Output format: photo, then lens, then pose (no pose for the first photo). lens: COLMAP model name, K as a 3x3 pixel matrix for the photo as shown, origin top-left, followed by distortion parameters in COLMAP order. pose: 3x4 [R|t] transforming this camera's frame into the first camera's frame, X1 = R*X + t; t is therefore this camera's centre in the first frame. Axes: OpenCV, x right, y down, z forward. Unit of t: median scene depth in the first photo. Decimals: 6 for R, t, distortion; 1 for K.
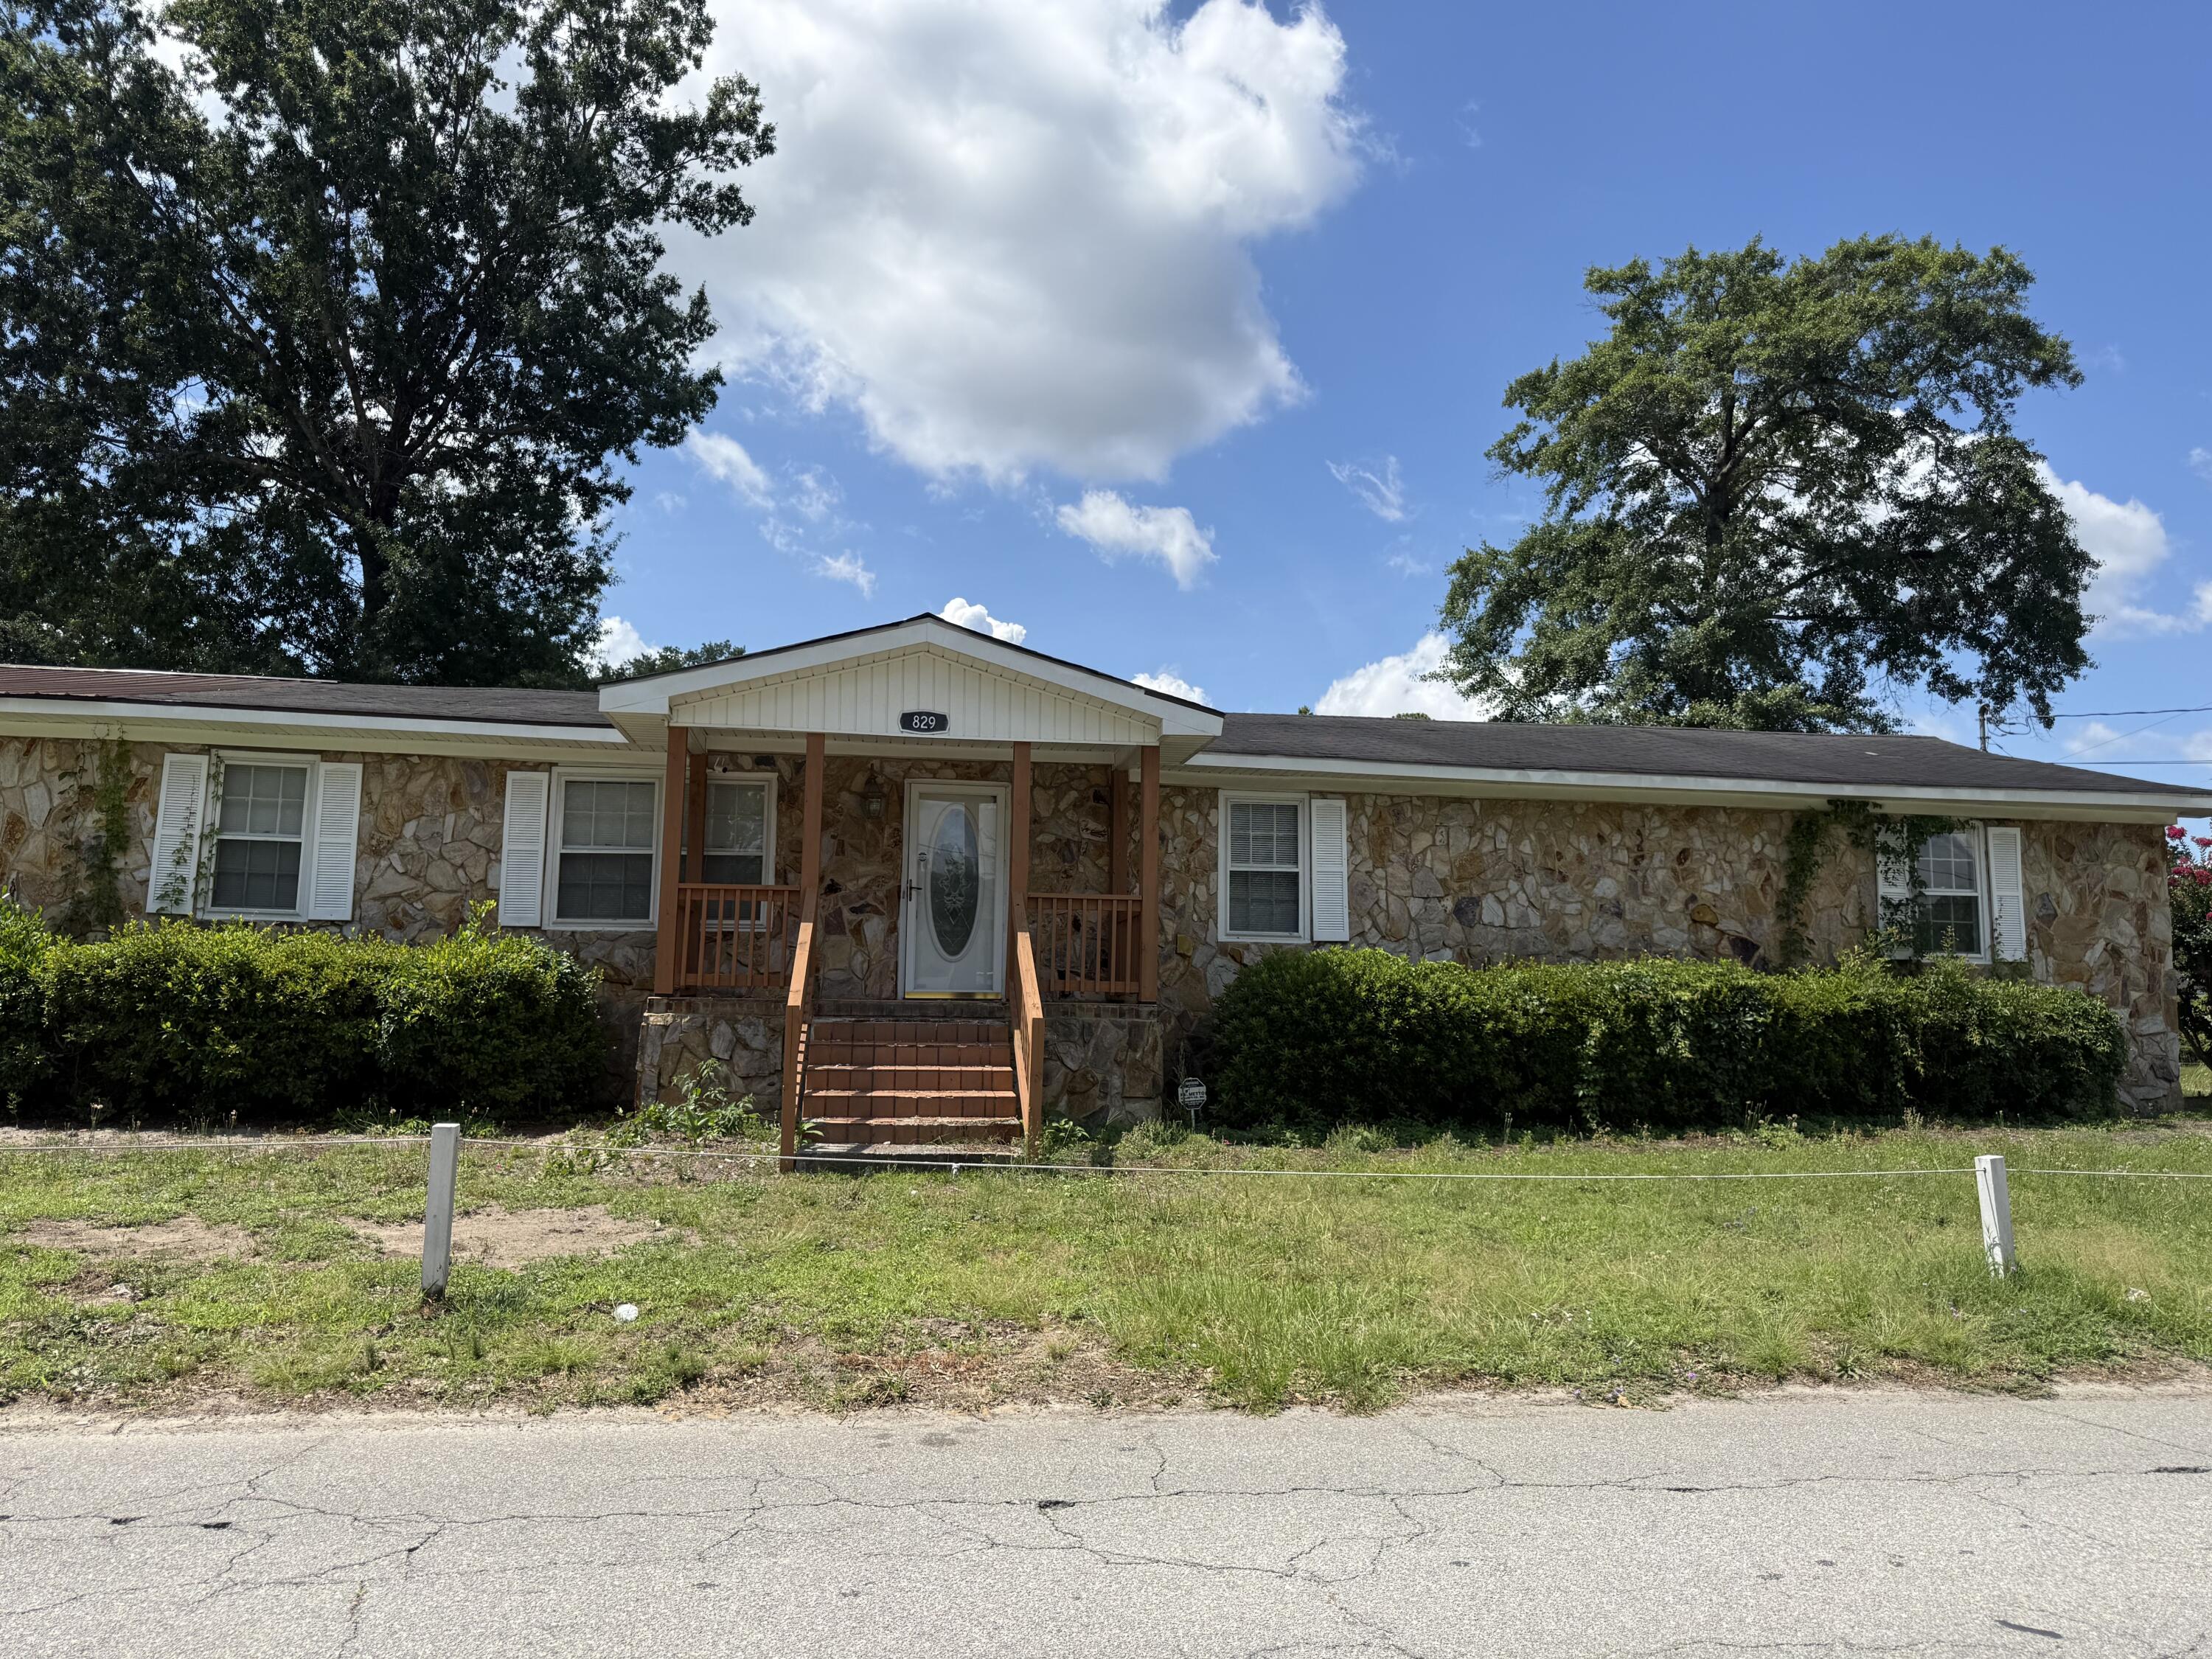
lens RADIAL K [[1565.1, 0, 1106.0], [0, 1565.1, 829.5], [0, 0, 1]] dist [0.007610, 0.001306]
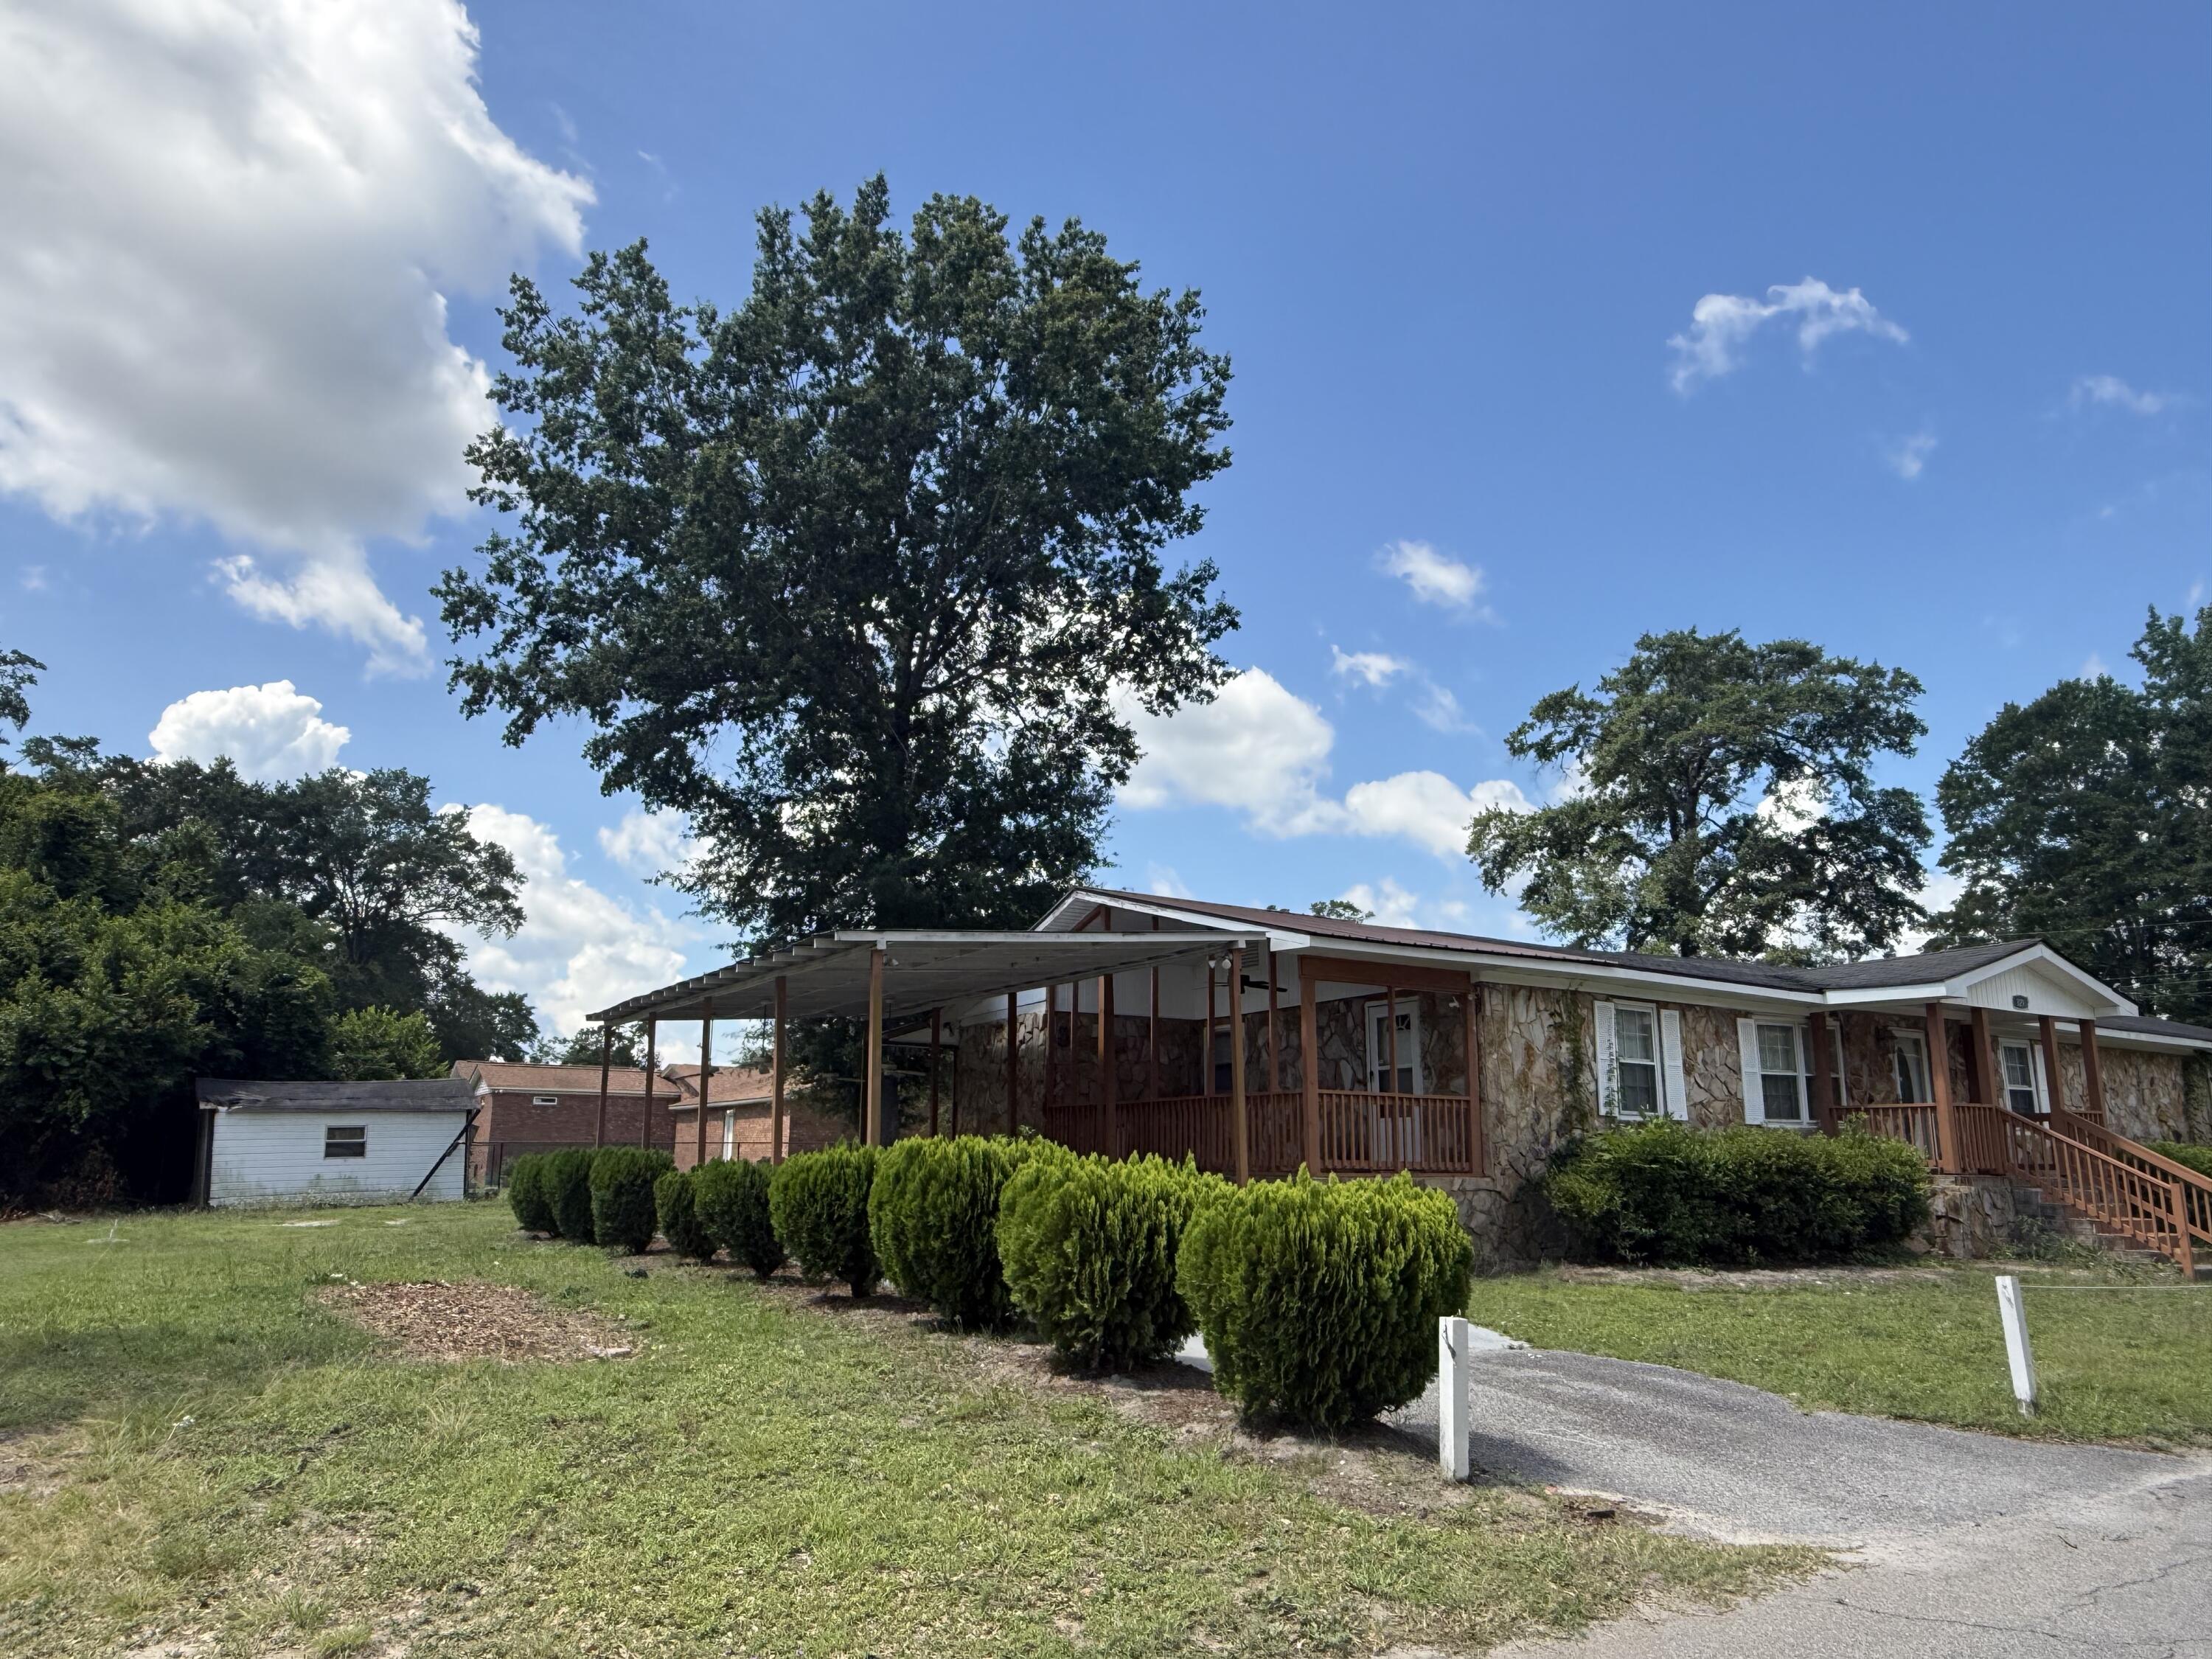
lens RADIAL K [[1483.6, 0, 1106.0], [0, 1483.6, 829.5], [0, 0, 1]] dist [0.002175, 0.005332]
pose [[0.919330, 0.080368, 0.385194, -1.499097], [-0.041932, 0.993355, -0.107178, -0.038950], [-0.391248, 0.082379, 0.916591, -0.062747]]
